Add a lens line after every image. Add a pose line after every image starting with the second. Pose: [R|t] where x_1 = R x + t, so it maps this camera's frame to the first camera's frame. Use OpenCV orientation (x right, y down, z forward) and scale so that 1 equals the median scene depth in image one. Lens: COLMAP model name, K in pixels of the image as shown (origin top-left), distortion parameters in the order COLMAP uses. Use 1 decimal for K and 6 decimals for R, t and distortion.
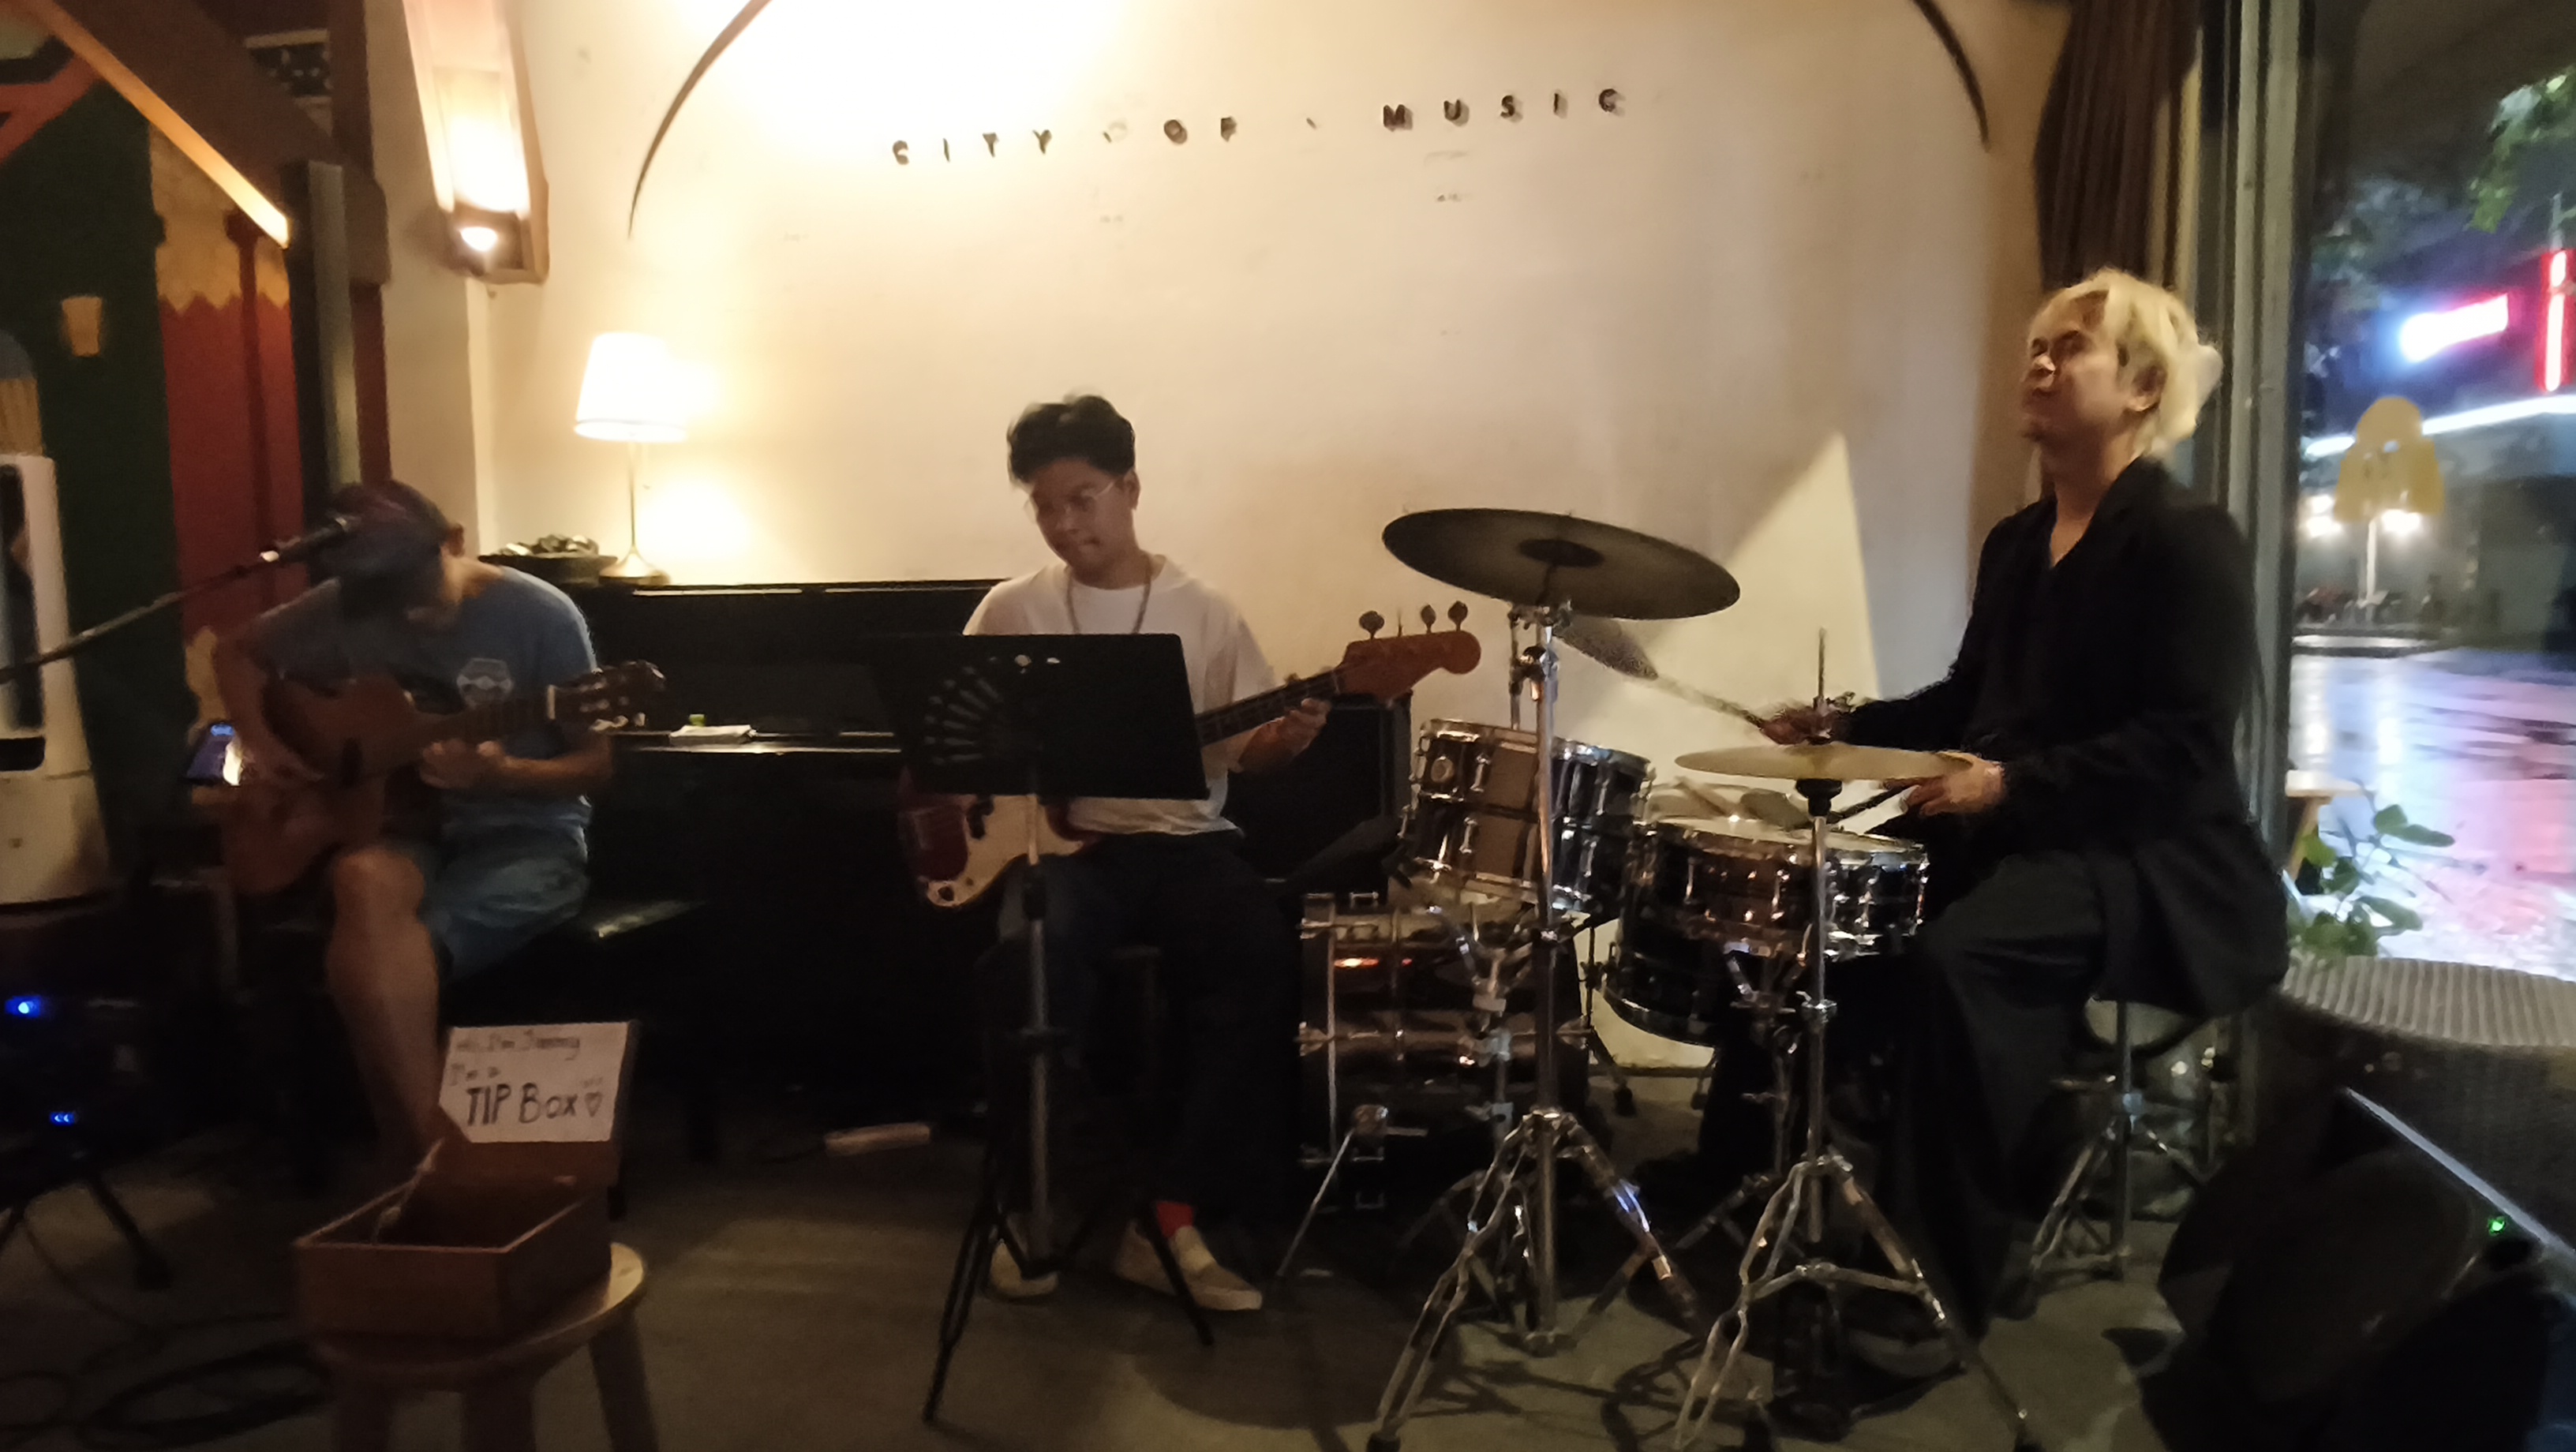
lens RADIAL K [[1525.6, 0, 1287.8], [0, 1525.6, 783.3], [0, 0, 1]] dist [-0.023349, 0.011488]
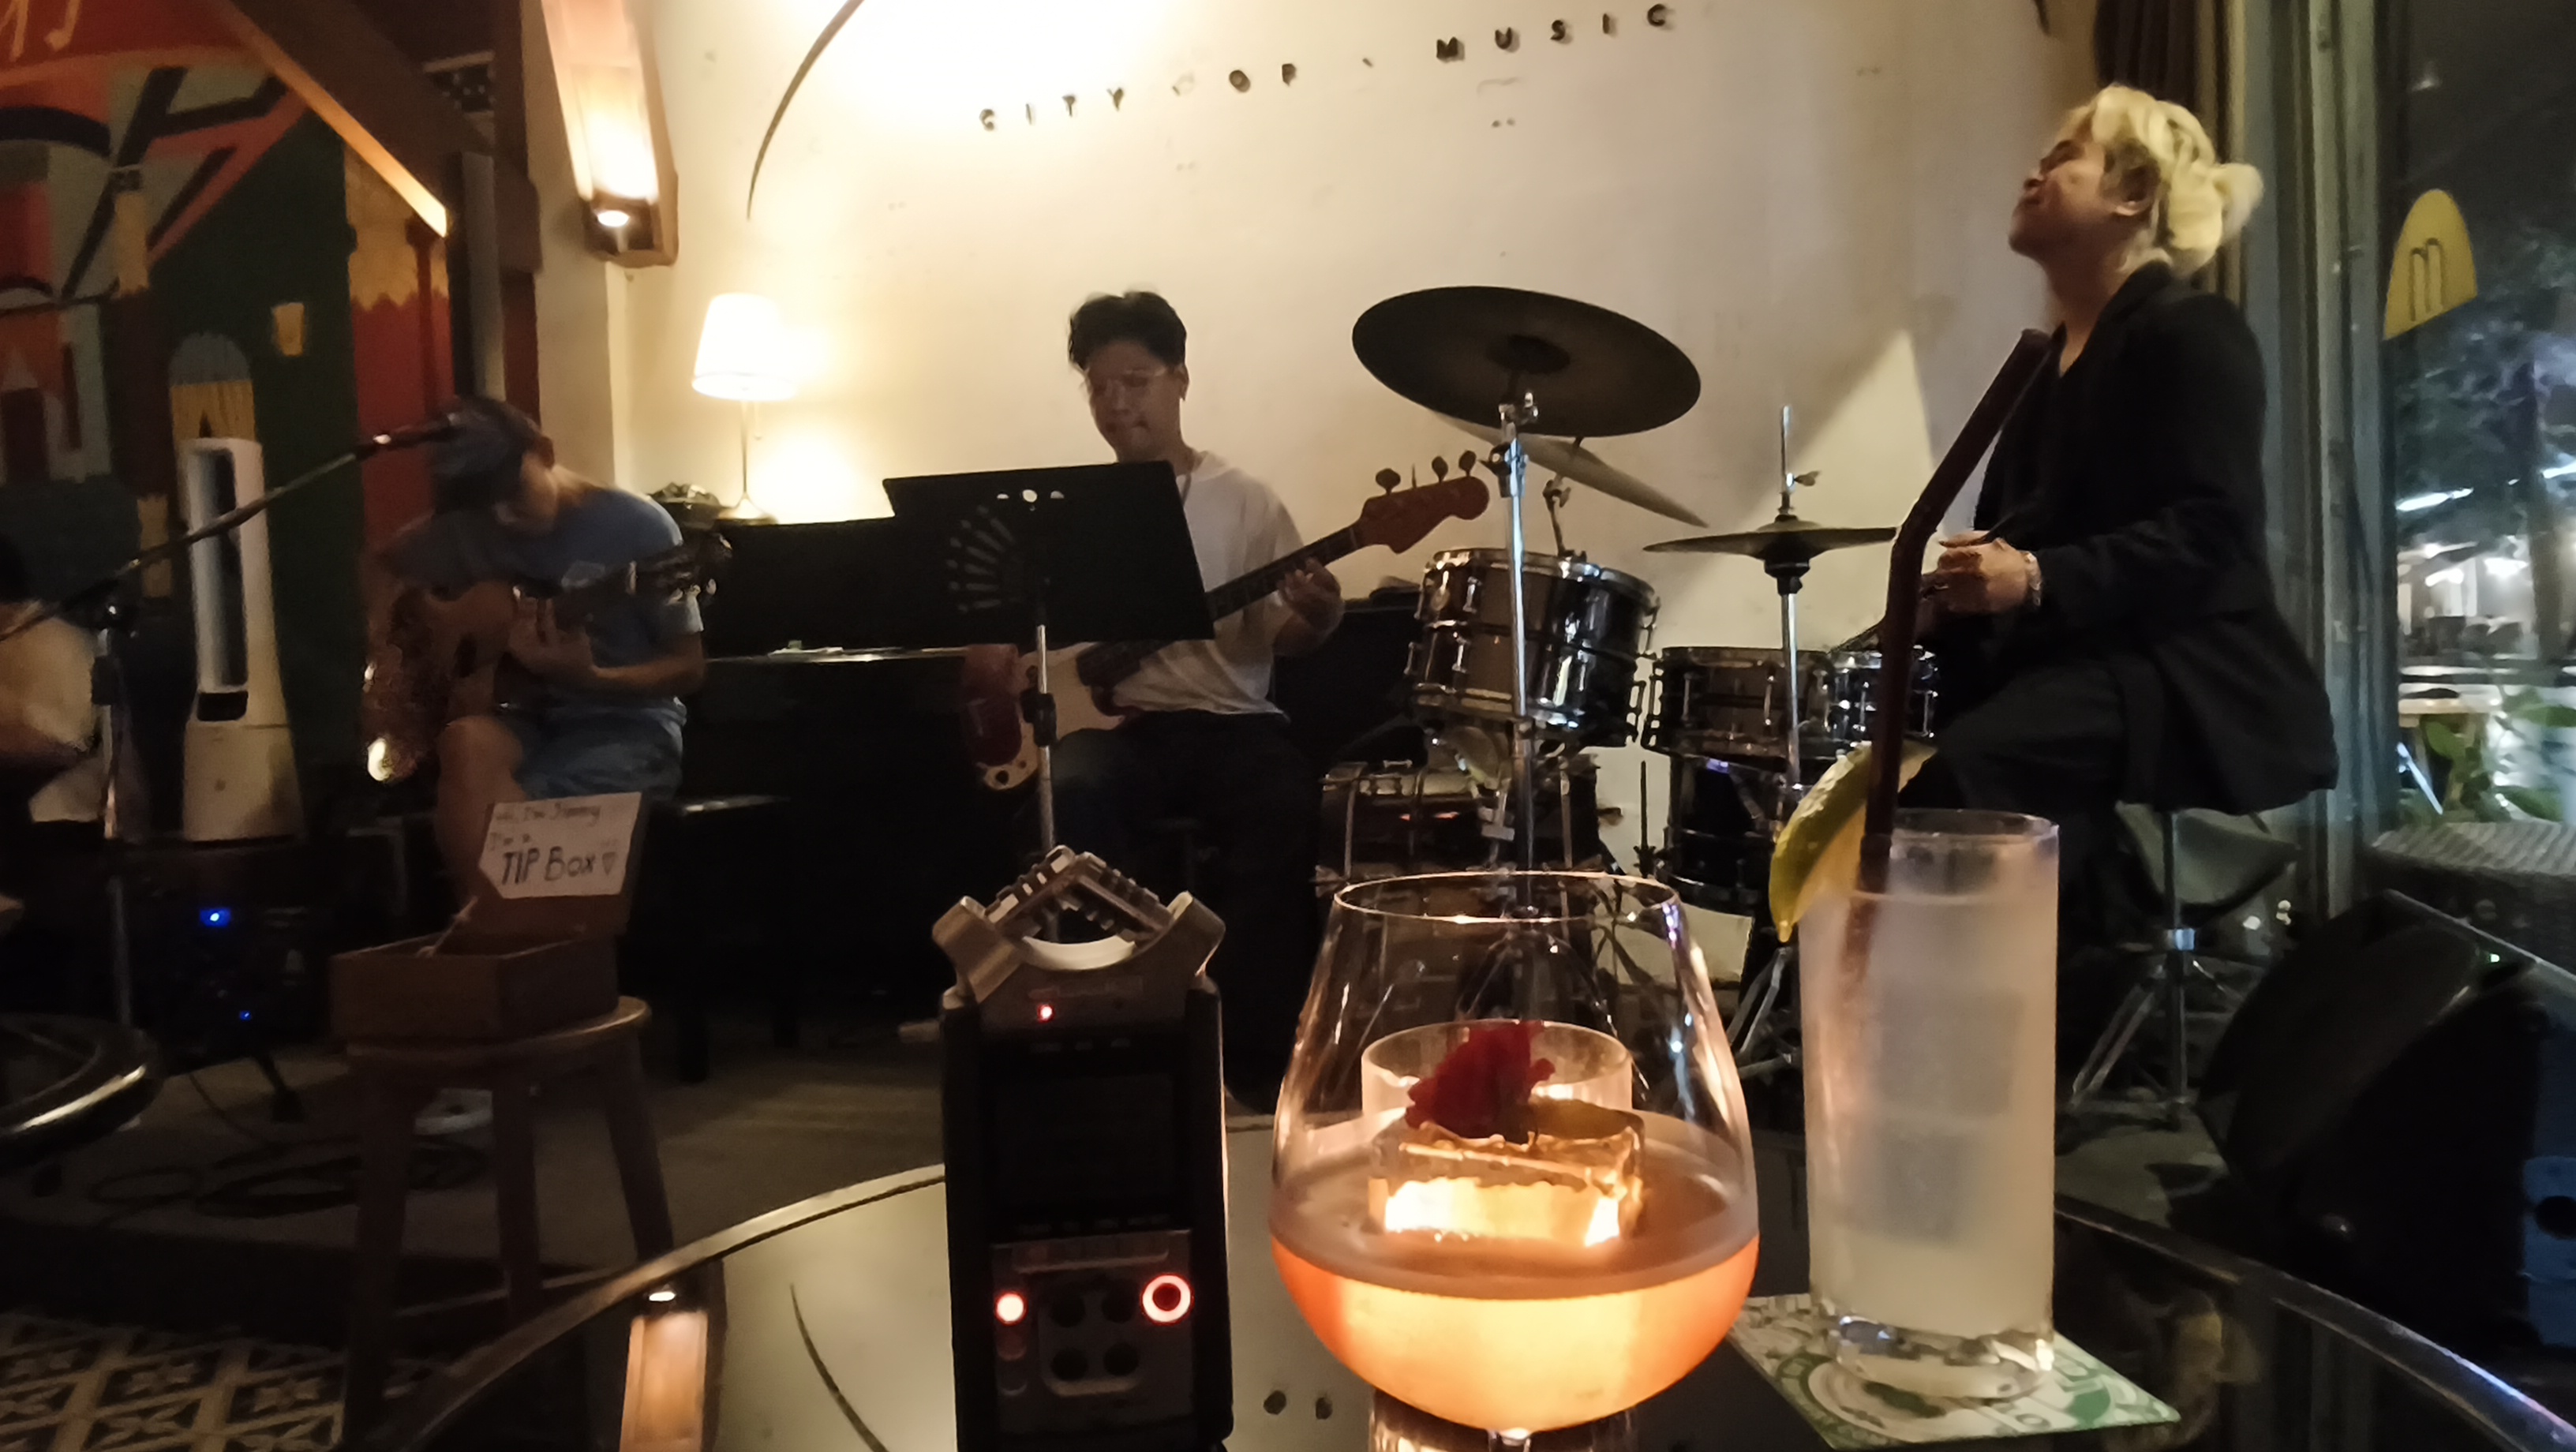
lens RADIAL K [[1525.6, 0, 1281.1], [0, 1525.6, 770.1], [0, 0, 1]] dist [-0.023349, 0.011488]
pose [[0.992653, -0.013987, -0.120185, 0.076508], [0.008329, 0.998839, -0.047455, 0.099808], [0.120709, 0.046105, 0.991617, -0.013178]]
